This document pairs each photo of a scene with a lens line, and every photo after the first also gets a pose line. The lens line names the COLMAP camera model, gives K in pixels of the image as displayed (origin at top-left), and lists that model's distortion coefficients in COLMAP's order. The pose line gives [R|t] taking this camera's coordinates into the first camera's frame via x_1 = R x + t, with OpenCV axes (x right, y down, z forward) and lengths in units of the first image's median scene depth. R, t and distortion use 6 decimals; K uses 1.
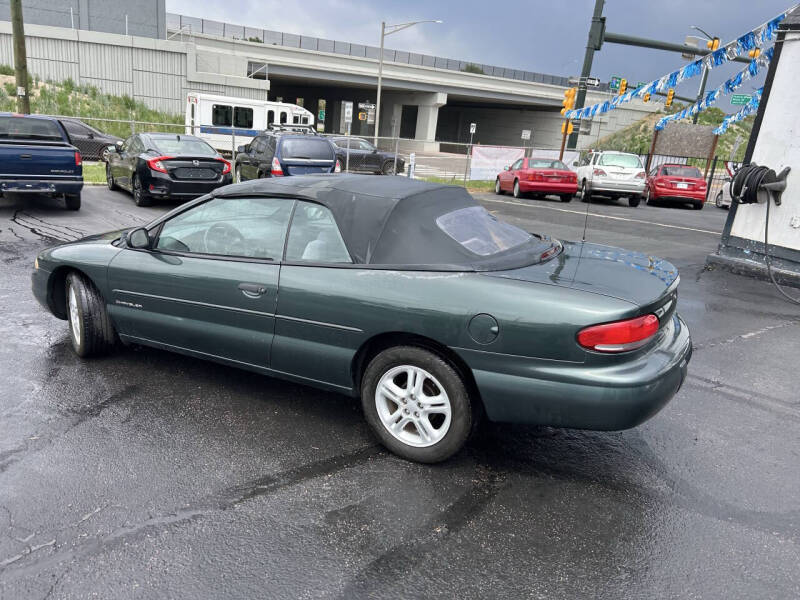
lens RADIAL K [[610.9, 0, 386.5], [0, 610.9, 298.6], [0, 0, 1]] dist [0.056854, -0.059442]
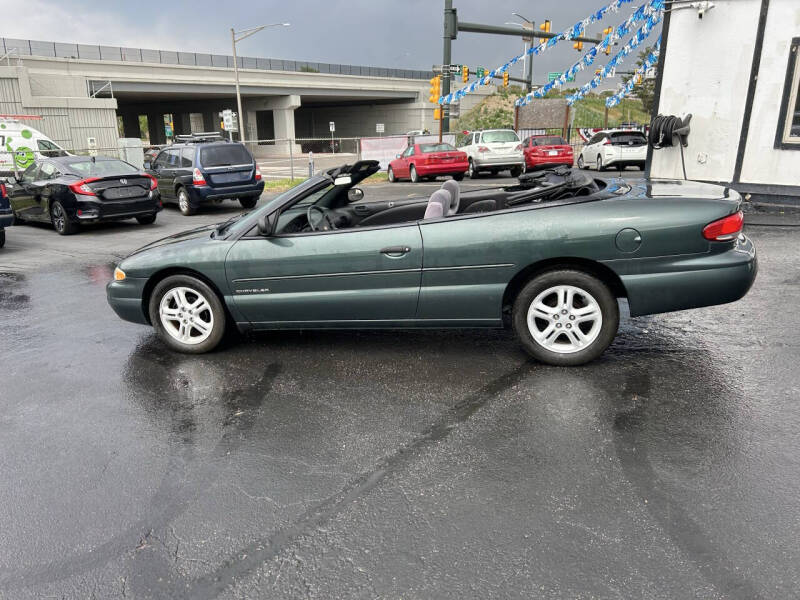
lens RADIAL K [[610.9, 0, 386.5], [0, 610.9, 298.6], [0, 0, 1]] dist [0.056854, -0.059442]
pose [[0.962843, -0.167355, 0.211956, -0.088882], [0.168081, 0.985663, 0.014721, 0.009518], [-0.211381, 0.021452, 0.977168, -0.017918]]
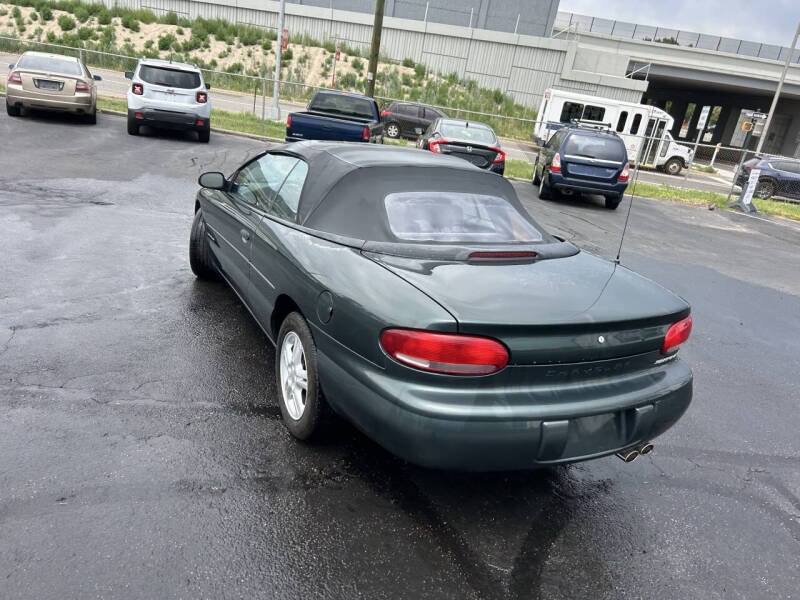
lens RADIAL K [[610.2, 0, 388.1], [0, 610.2, 297.1], [0, 0, 1]] dist [0.051242, -0.048051]
pose [[0.821391, 0.230075, -0.521903, 0.105148], [-0.231944, 0.970695, 0.062877, -0.006543], [0.521075, 0.069406, 0.850684, 0.039550]]
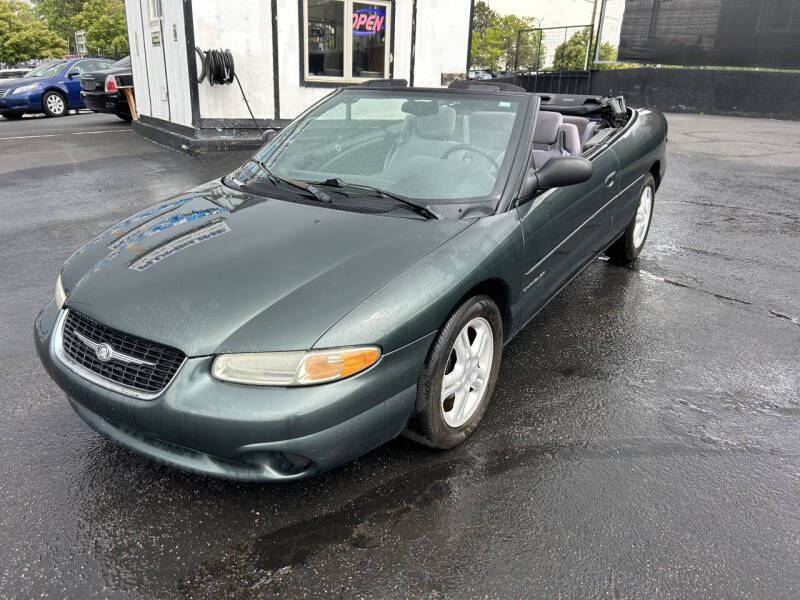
lens RADIAL K [[615.9, 0, 395.0], [0, 615.9, 302.1], [0, 0, 1]] dist [0.054914, -0.061700]
pose [[0.072264, -0.419936, 0.904672, -0.221617], [0.277084, 0.879791, 0.386254, -0.058092], [-0.958124, 0.222758, 0.179935, 0.216942]]
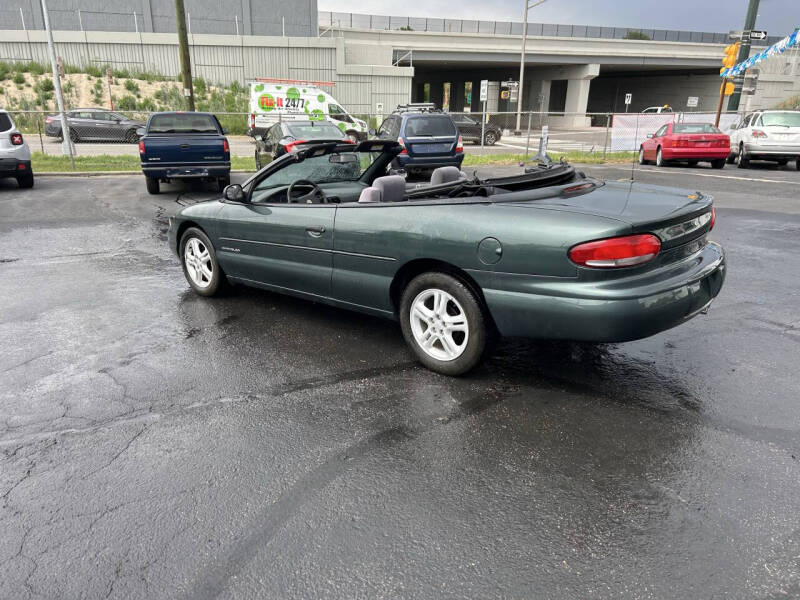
lens RADIAL K [[608.9, 0, 384.8], [0, 608.9, 302.2], [0, 0, 1]] dist [0.056326, -0.056681]
pose [[0.969173, 0.007938, -0.246252, 0.036794], [-0.001081, 0.999608, 0.027969, 0.016656], [0.246378, -0.026840, 0.968802, -0.020689]]
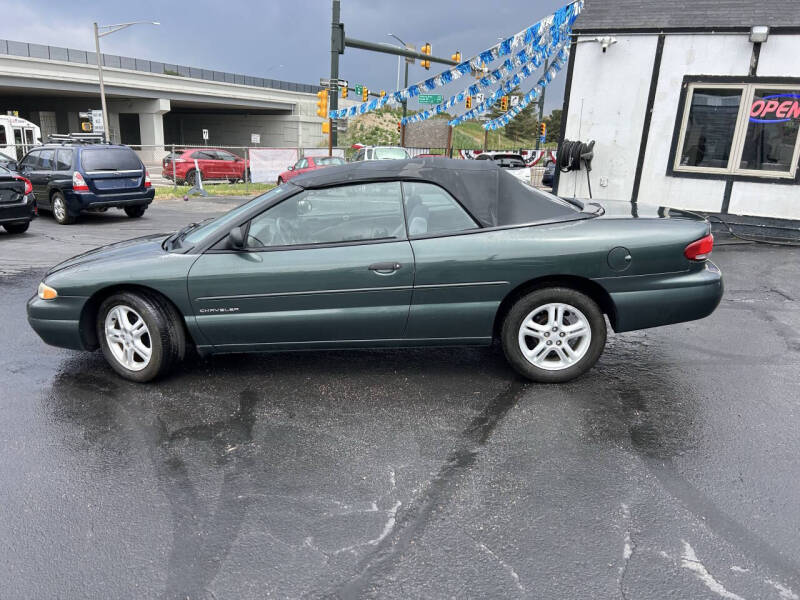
lens RADIAL K [[613.0, 0, 387.3], [0, 613.0, 304.7], [0, 0, 1]] dist [0.054090, -0.056999]
pose [[0.895876, -0.169821, 0.410569, -0.121484], [0.169770, 0.984793, 0.036889, 0.001947], [-0.410590, 0.036654, 0.911083, 0.003781]]
